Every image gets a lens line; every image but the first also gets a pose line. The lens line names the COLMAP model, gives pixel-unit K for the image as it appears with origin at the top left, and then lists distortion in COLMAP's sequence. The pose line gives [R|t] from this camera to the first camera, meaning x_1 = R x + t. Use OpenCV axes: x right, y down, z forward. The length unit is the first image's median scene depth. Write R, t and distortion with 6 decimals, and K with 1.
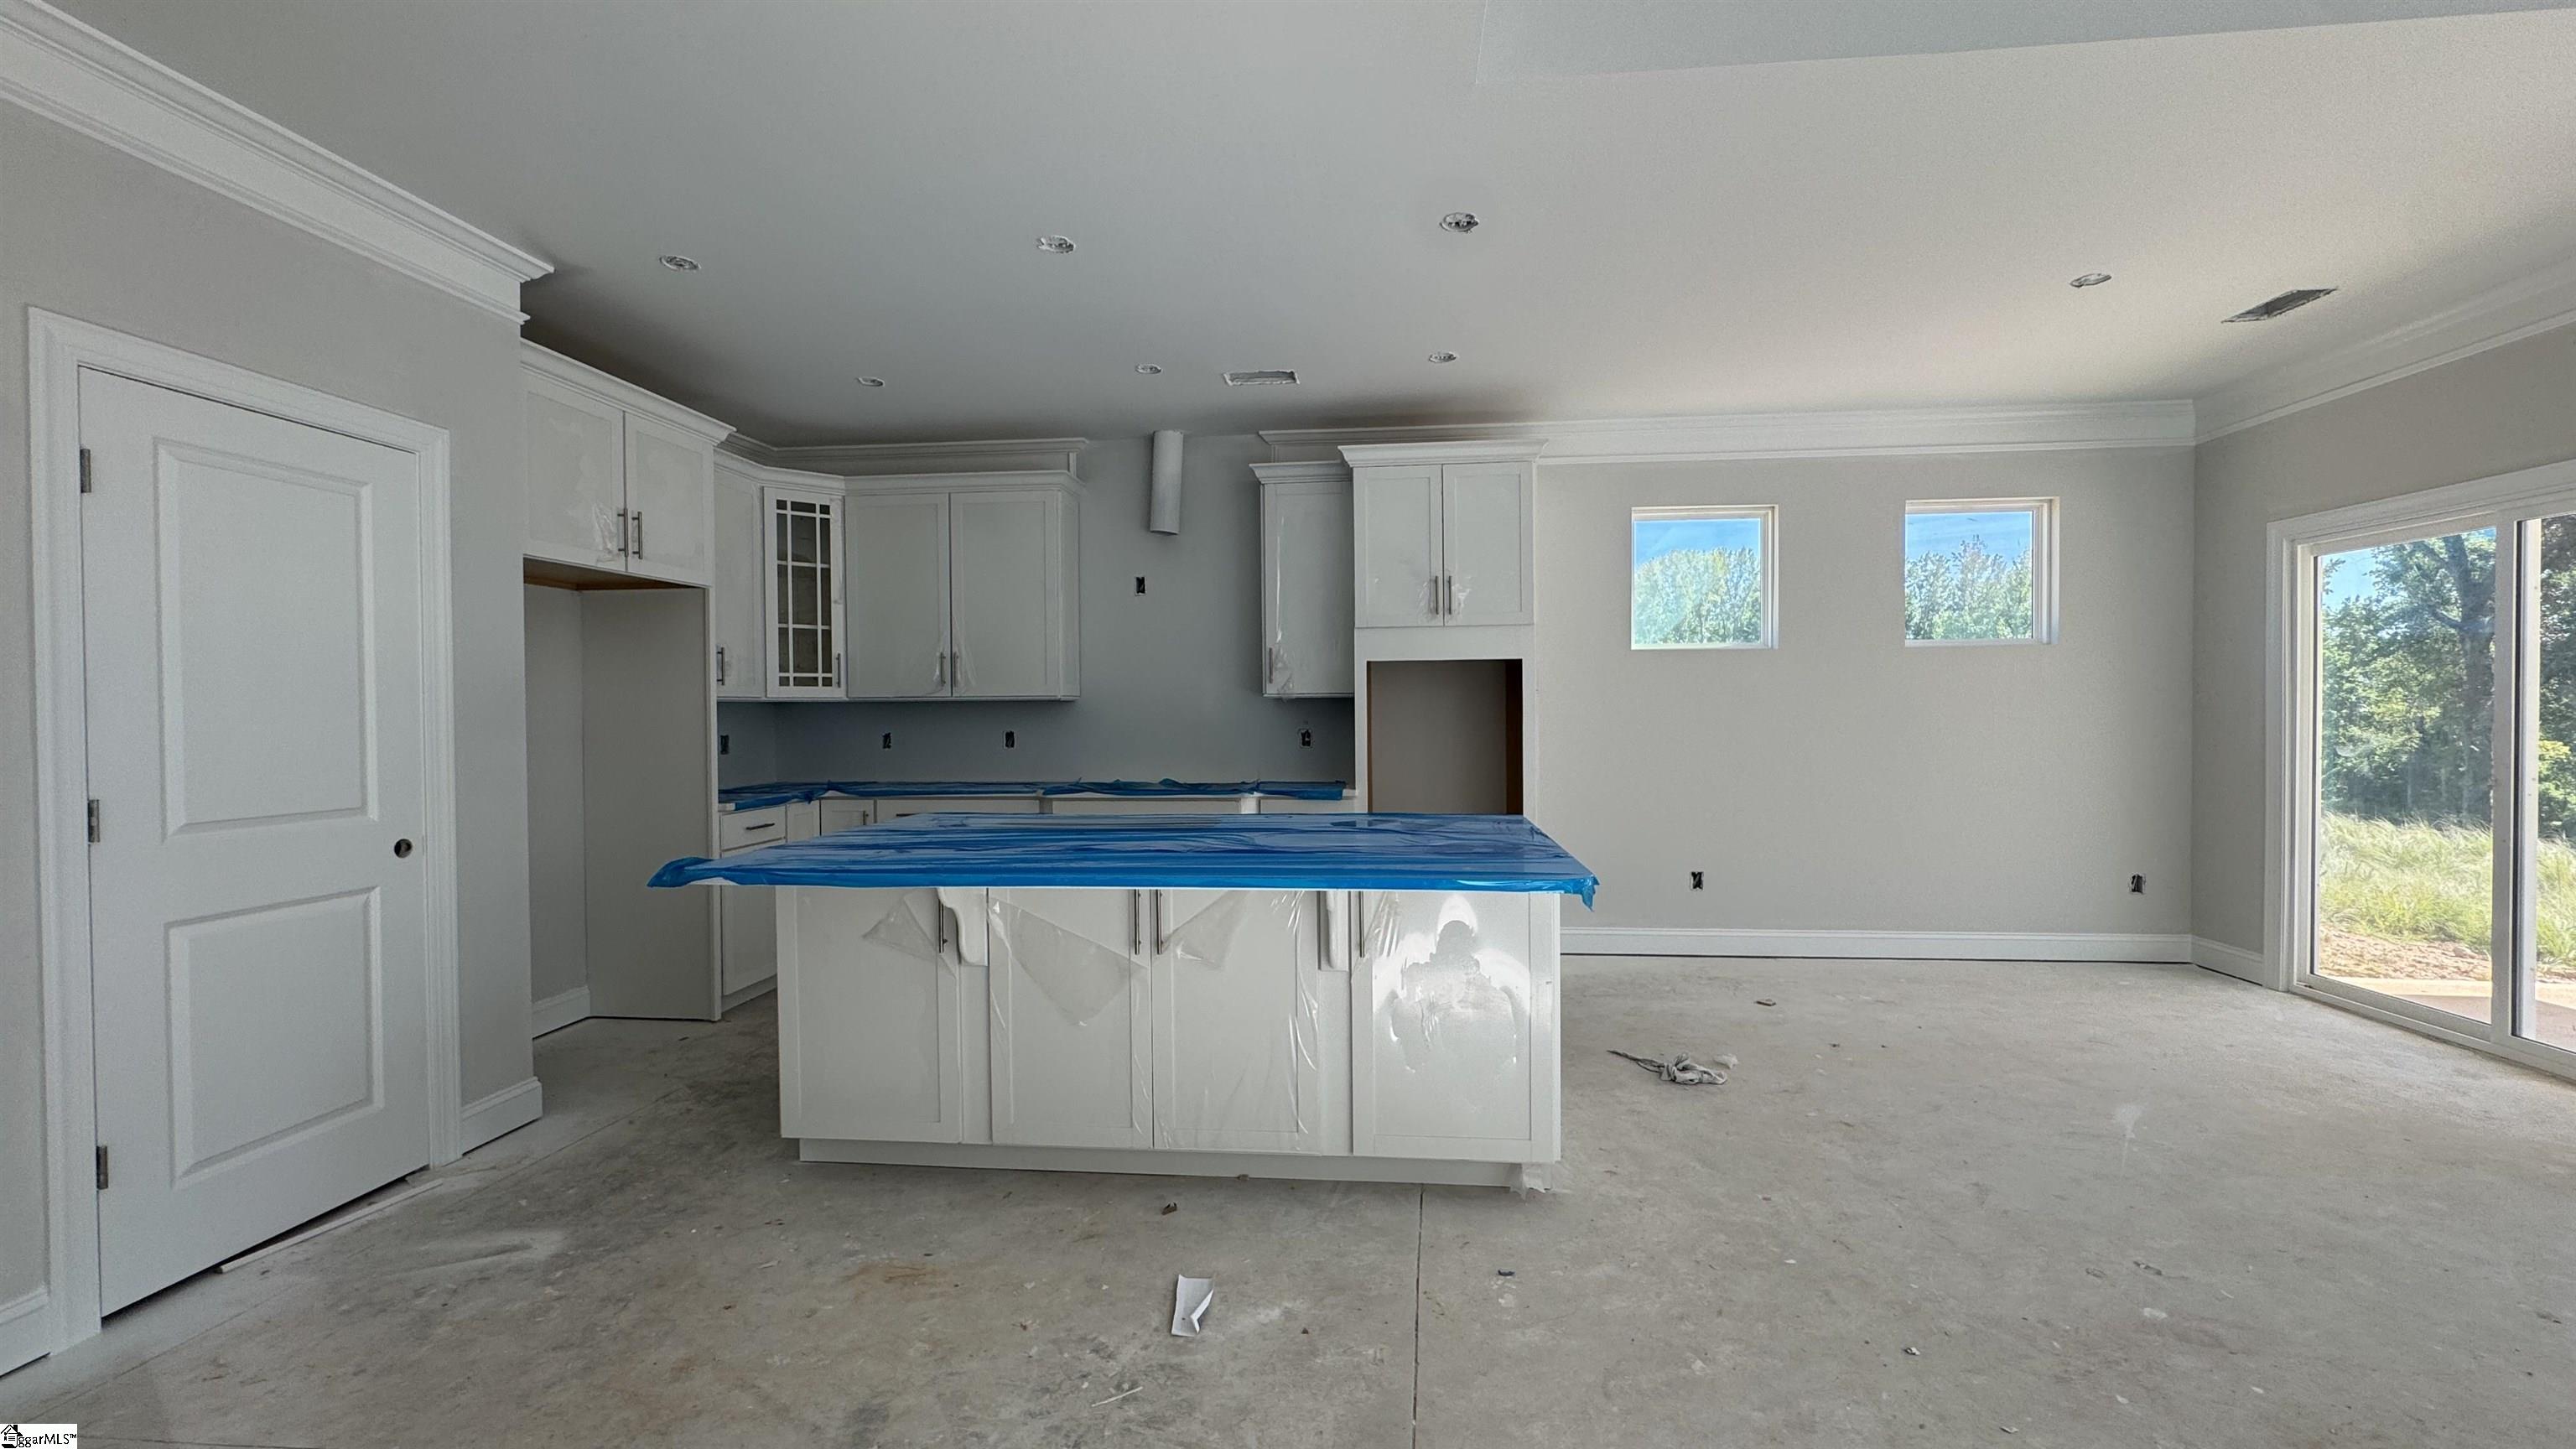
lens RADIAL K [[1032.7, 0, 1290.1], [0, 1032.7, 725.3], [0, 0, 1]] dist [-0.001597, -0.000034]
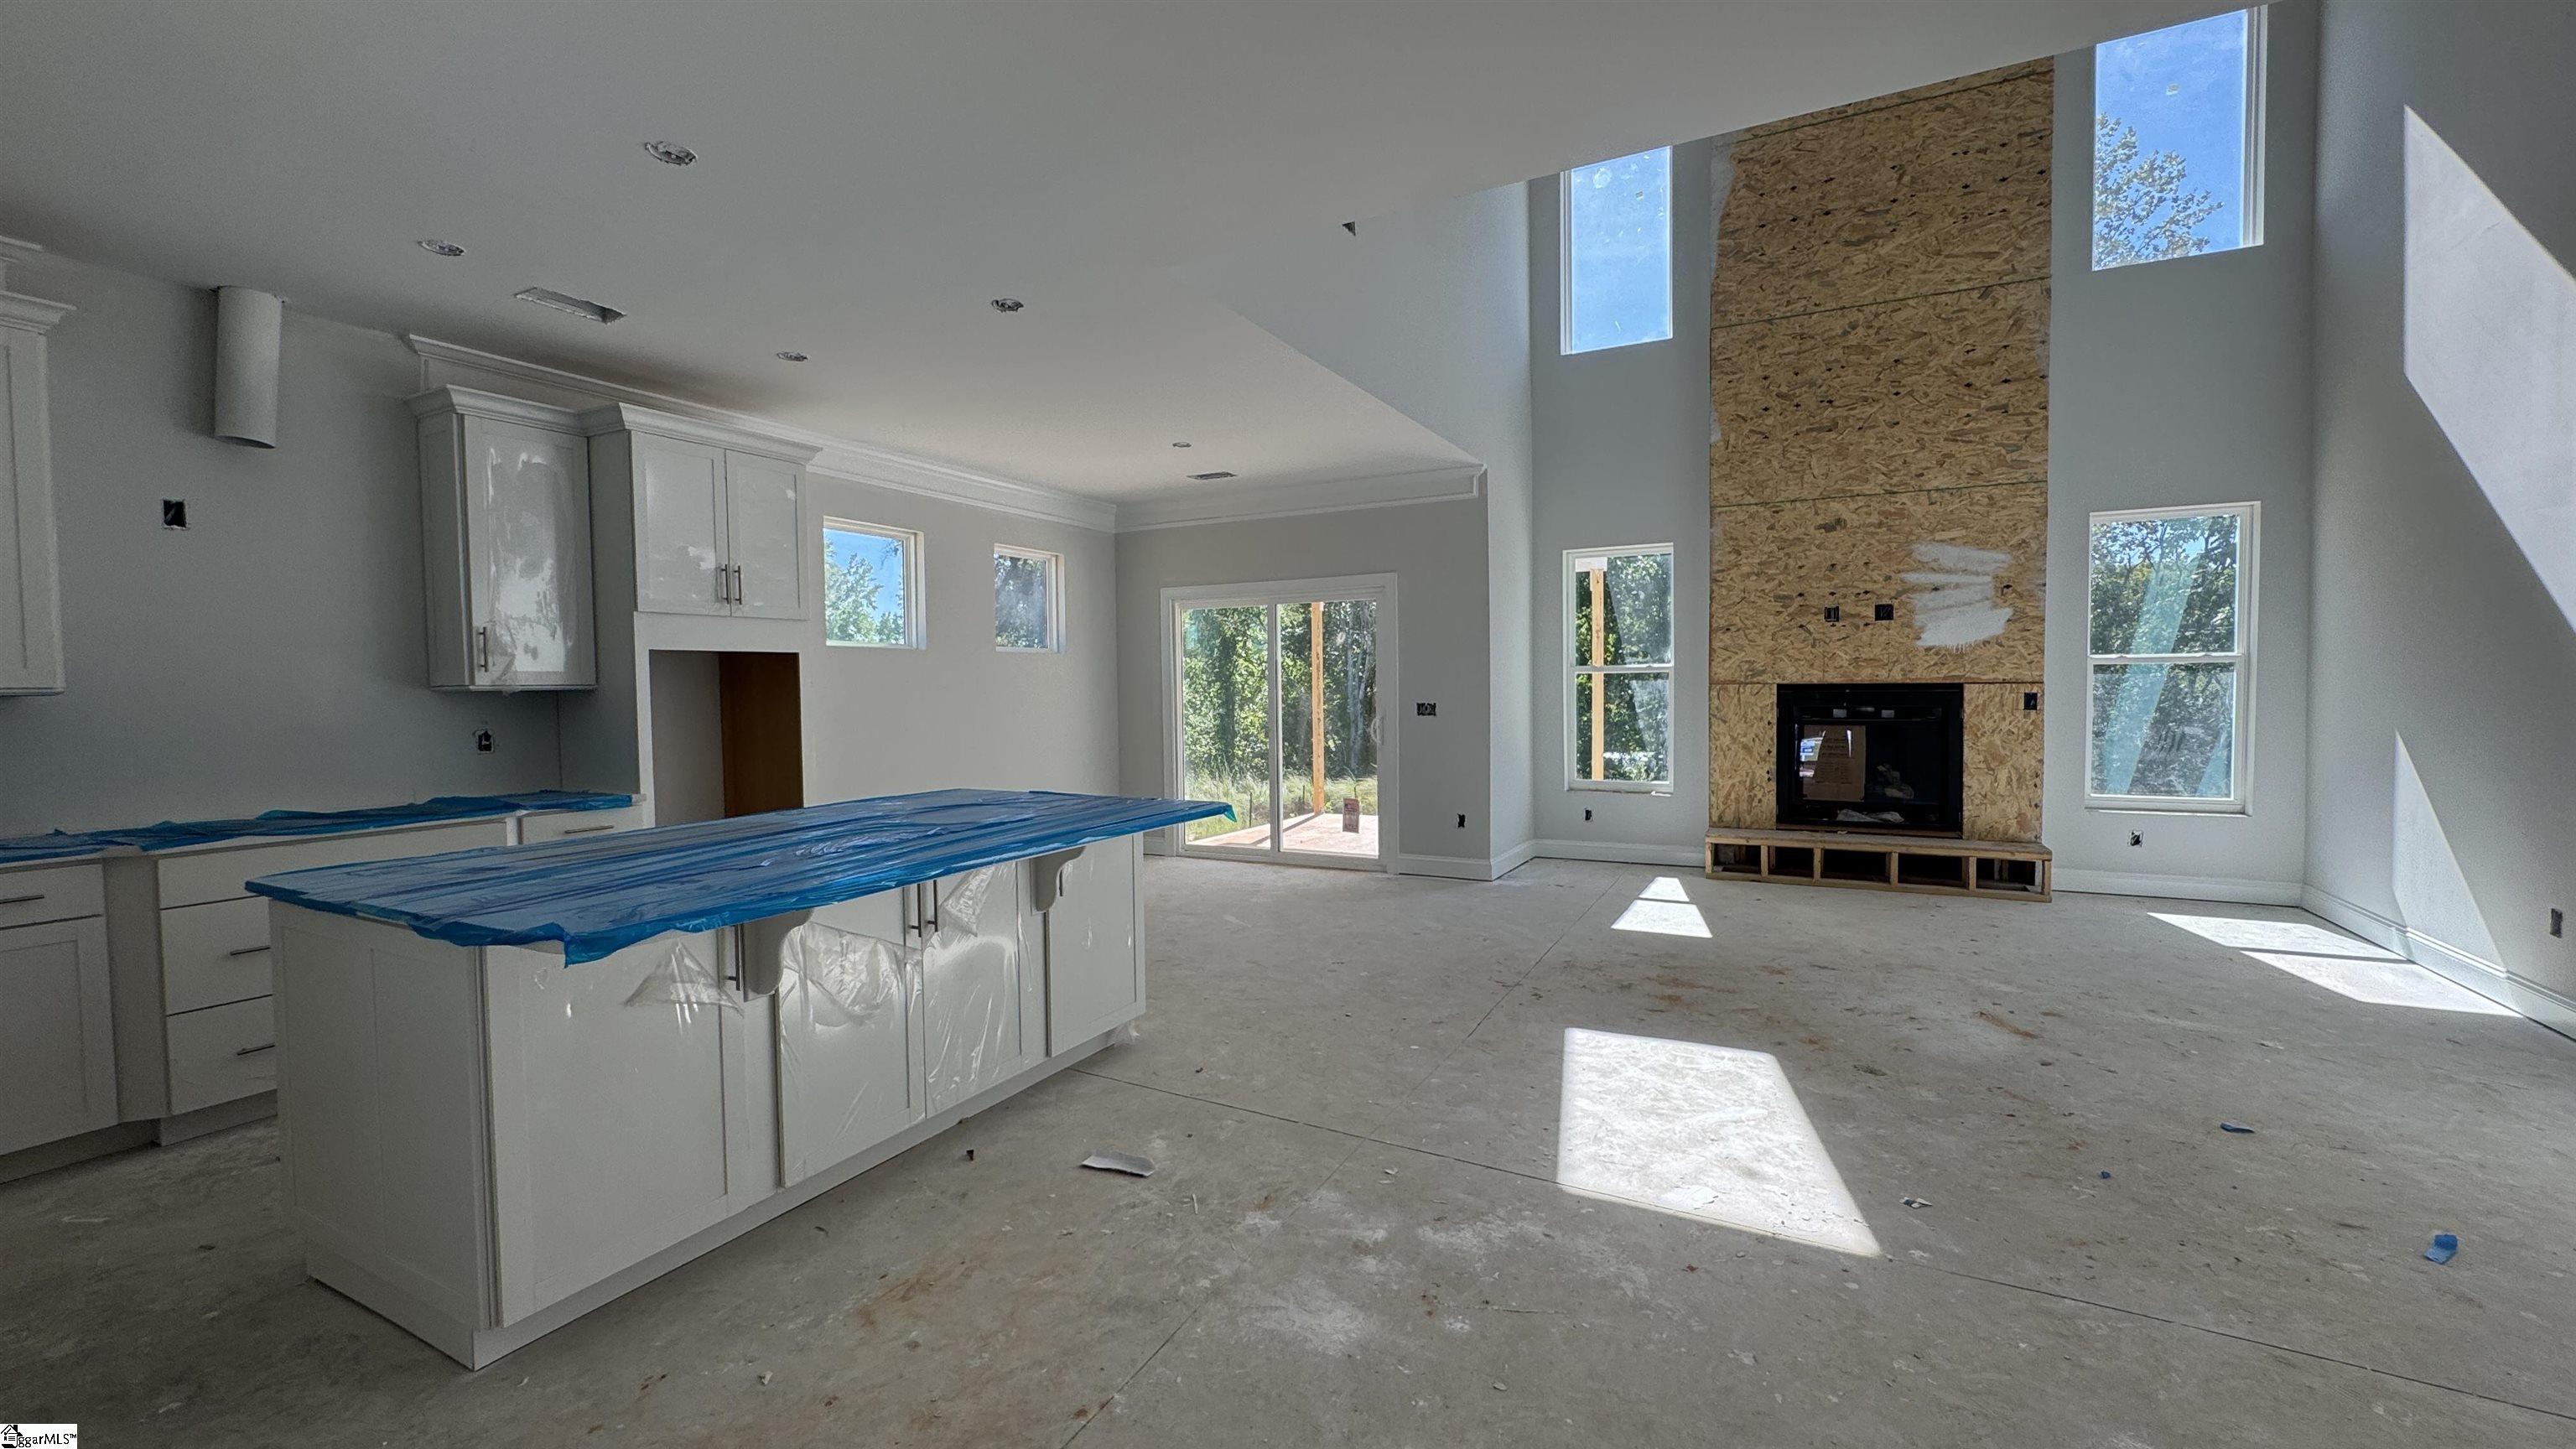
lens RADIAL K [[1032.7, 0, 1293.9], [0, 1032.7, 723.1], [0, 0, 1]] dist [-0.001597, -0.000034]
pose [[0.369637, -0.030892, 0.928663, -0.582711], [0.024796, 0.999419, 0.023376, -0.005475], [-0.928845, 0.014387, 0.370188, 0.155539]]
